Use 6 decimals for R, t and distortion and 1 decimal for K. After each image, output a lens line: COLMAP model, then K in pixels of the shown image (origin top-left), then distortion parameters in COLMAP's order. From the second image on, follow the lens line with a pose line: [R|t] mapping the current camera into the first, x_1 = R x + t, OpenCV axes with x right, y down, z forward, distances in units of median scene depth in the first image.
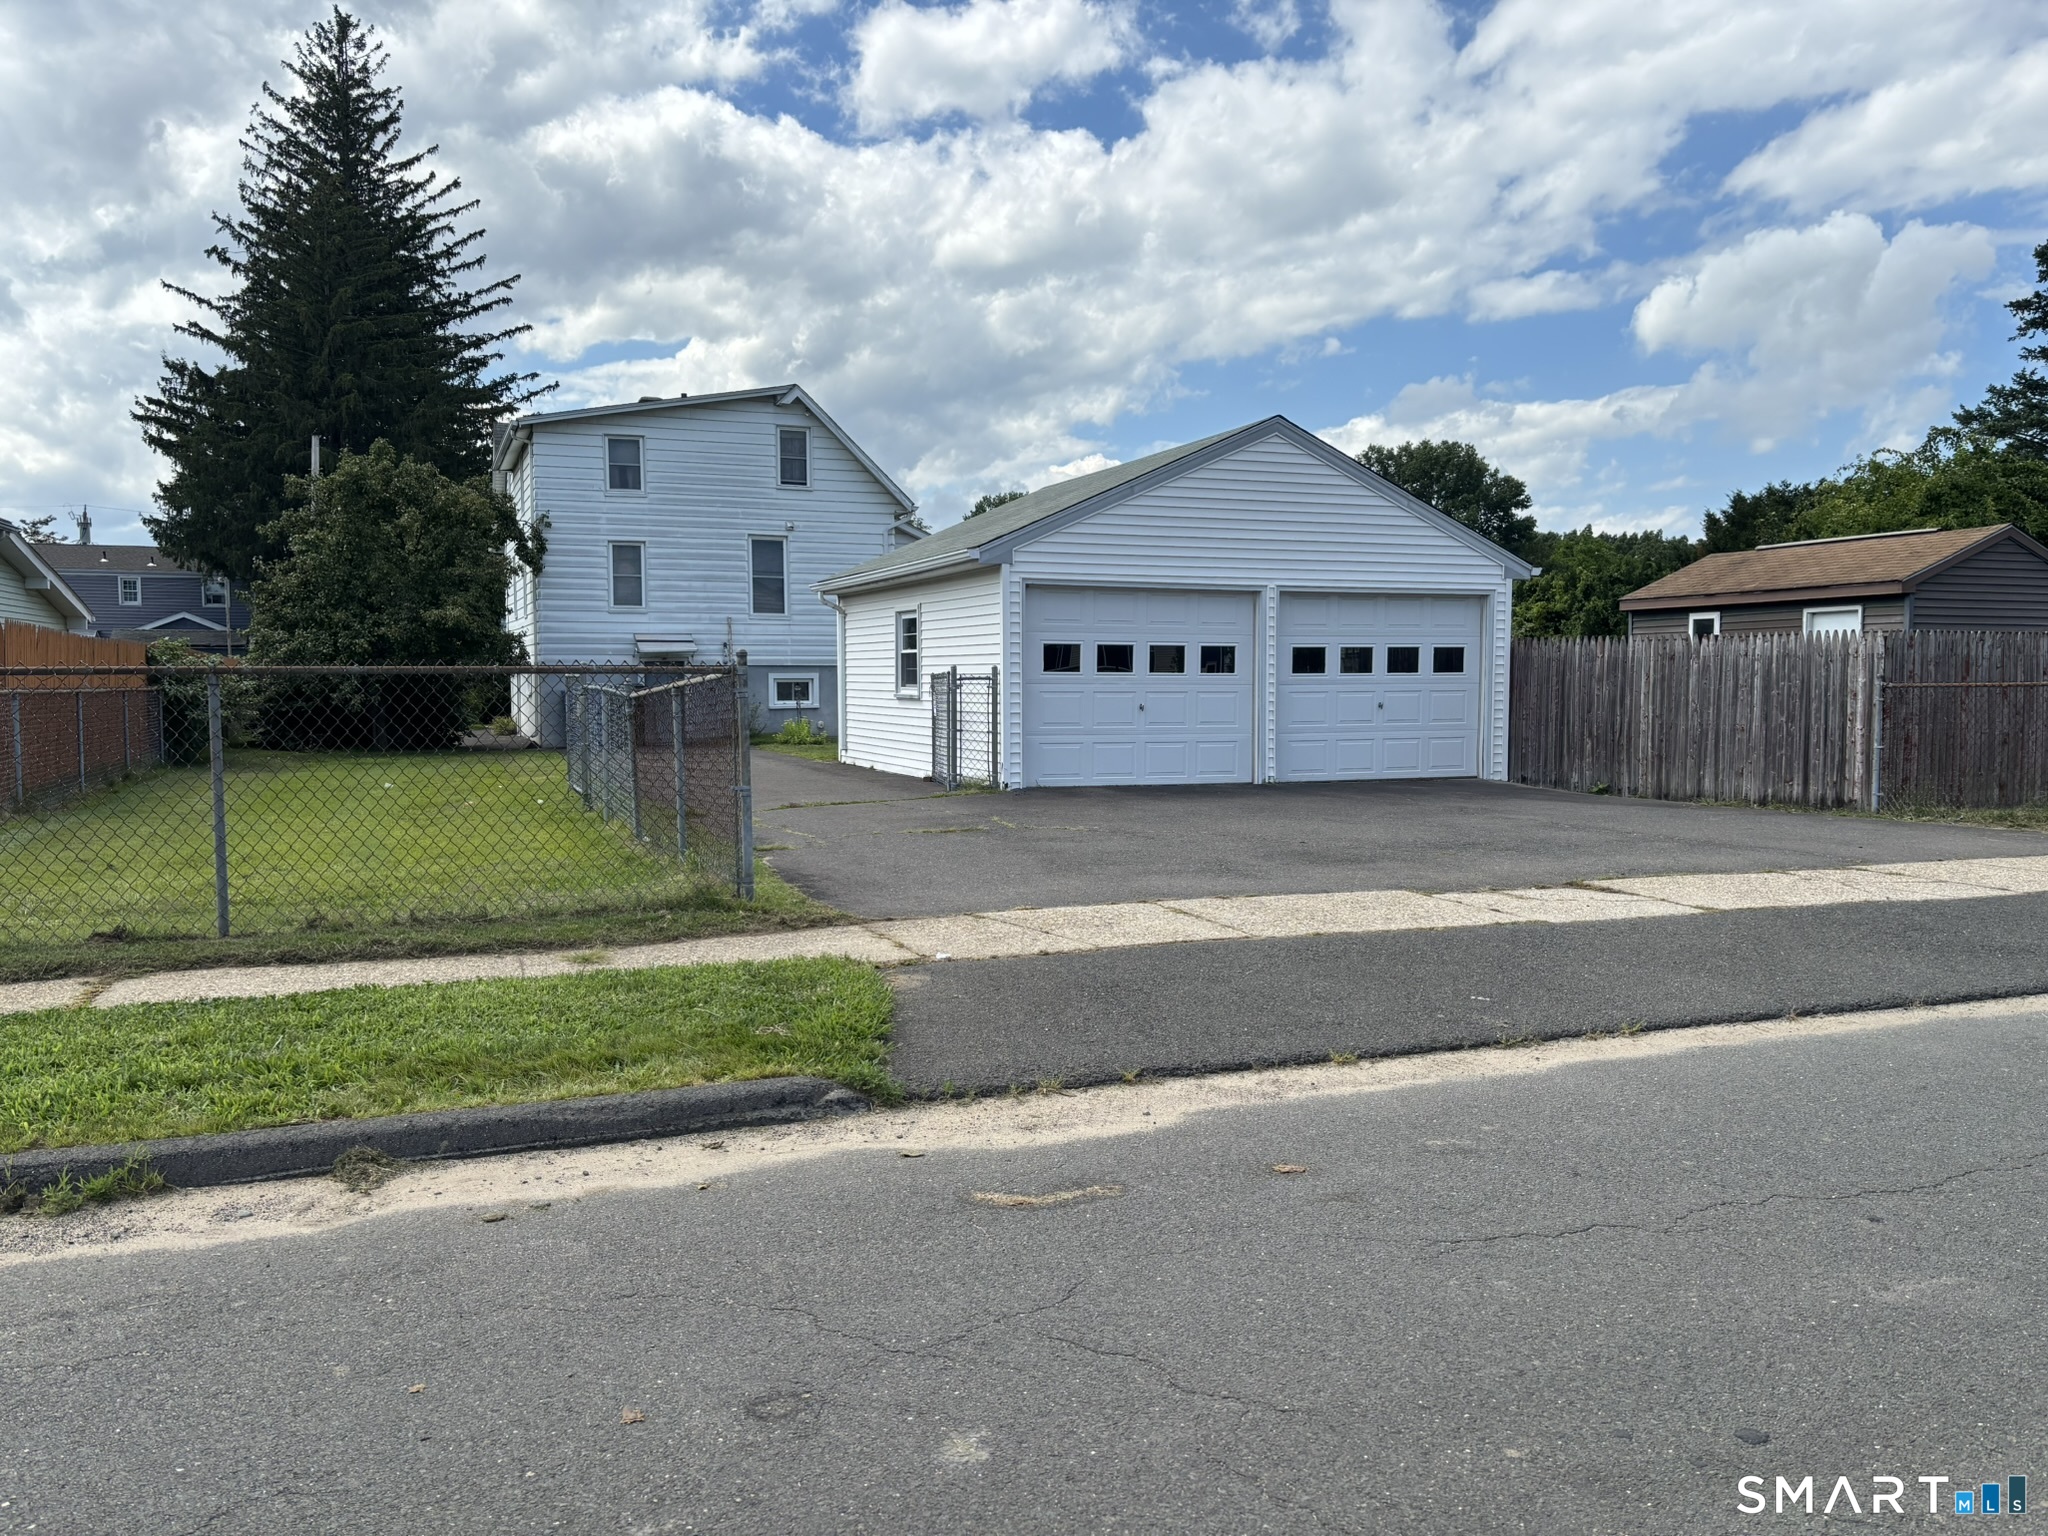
lens RADIAL K [[1521.2, 0, 1023.4], [0, 1521.2, 777.3], [0, 0, 1]] dist [0.066891, -0.086062]
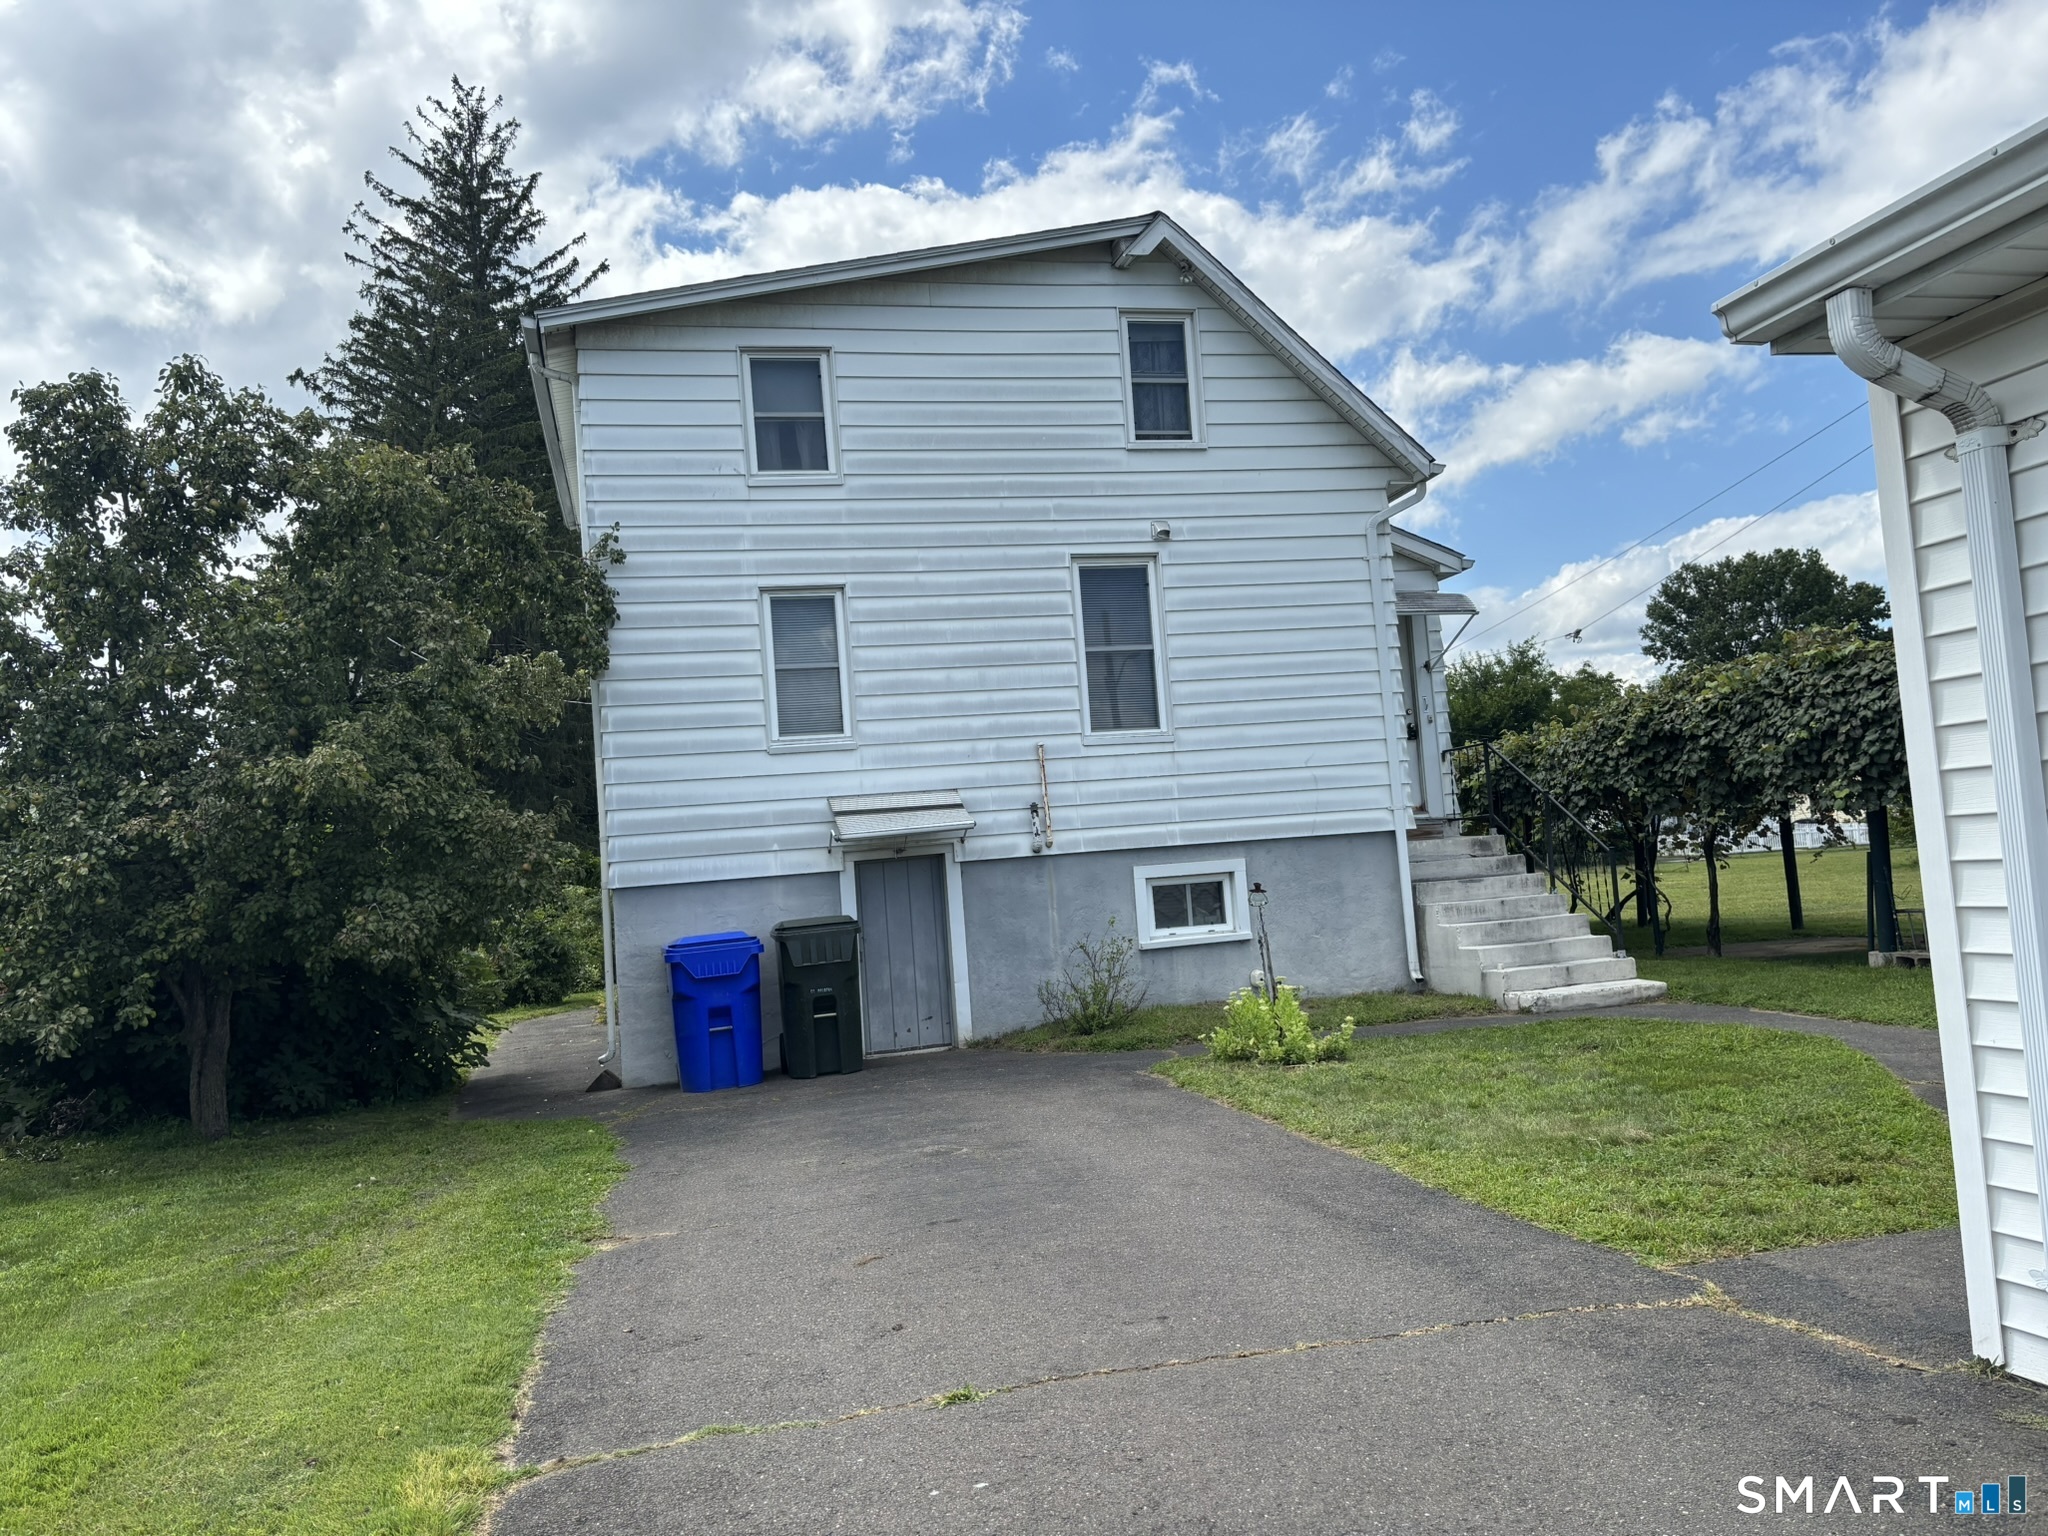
lens RADIAL K [[1521.2, 0, 1023.4], [0, 1521.2, 777.3], [0, 0, 1]] dist [0.066891, -0.086062]
pose [[0.986443, -0.080842, -0.142808, -0.135797], [0.062039, 0.989368, -0.131536, -0.039069], [0.151923, 0.120894, 0.980971, 0.573824]]
